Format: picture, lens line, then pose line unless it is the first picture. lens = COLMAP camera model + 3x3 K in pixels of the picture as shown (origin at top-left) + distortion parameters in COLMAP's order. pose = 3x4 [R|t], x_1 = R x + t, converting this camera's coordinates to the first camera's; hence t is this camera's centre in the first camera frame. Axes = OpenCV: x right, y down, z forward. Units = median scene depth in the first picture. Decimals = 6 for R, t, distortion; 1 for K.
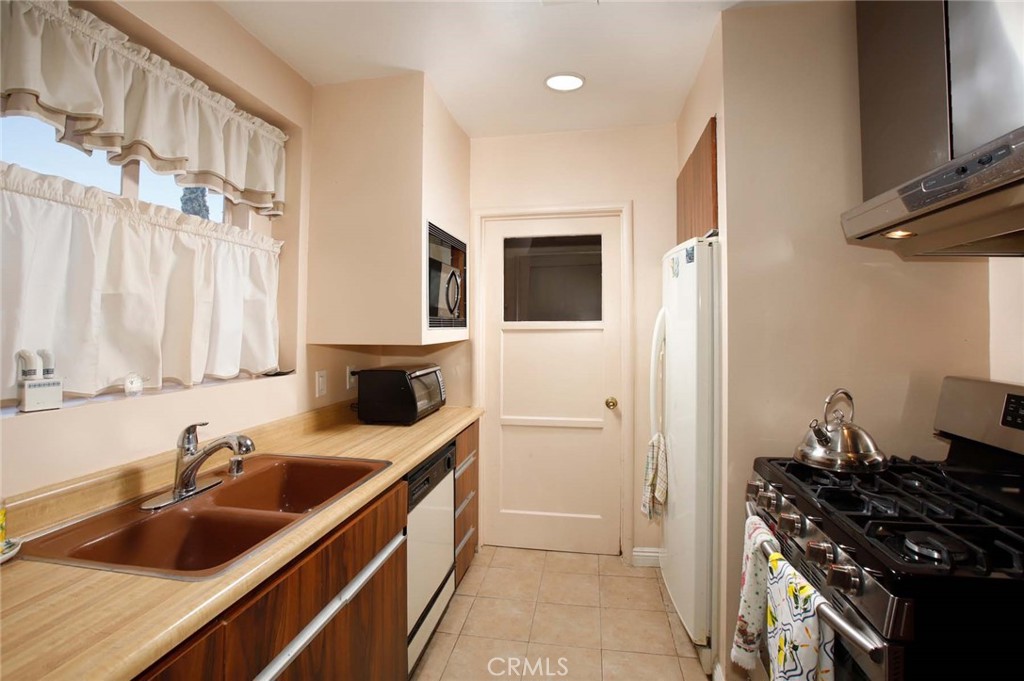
lens RADIAL K [[469.8, 0, 515.2], [0, 469.8, 325.6], [0, 0, 1]] dist [-0.031289, 0.000268]
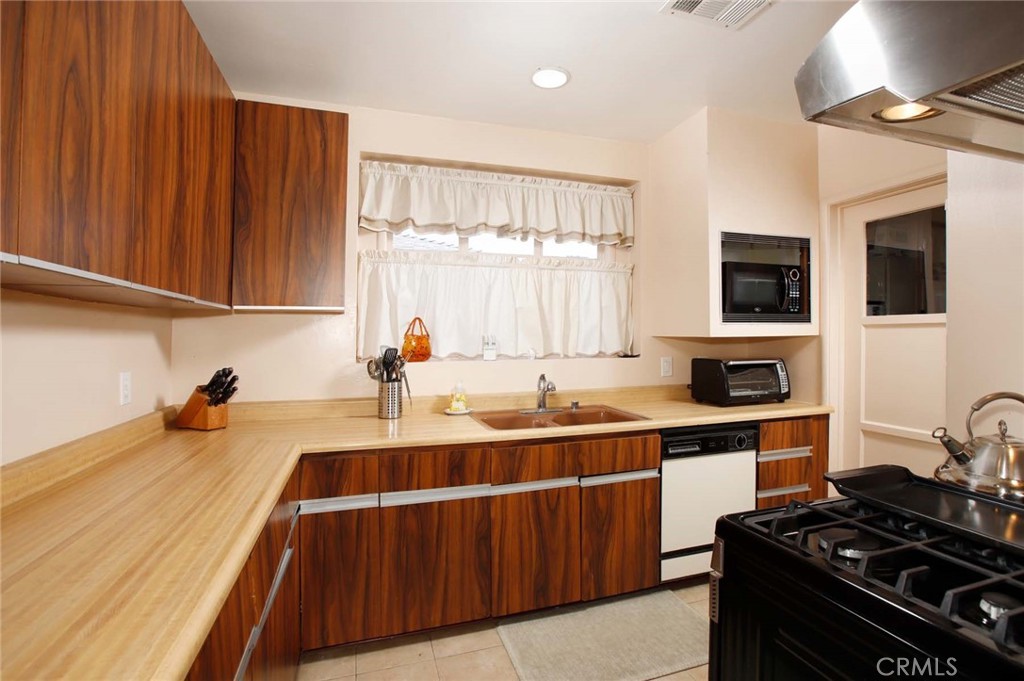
lens RADIAL K [[485.3, 0, 512.0], [0, 485.3, 340.5], [0, 0, 1]] dist [-0.066752, -0.000023]
pose [[0.456452, 0.011841, -0.889669, 0.613312], [0.008032, 0.999816, 0.017428, 0.022990], [0.889712, -0.015101, 0.456273, -0.006592]]
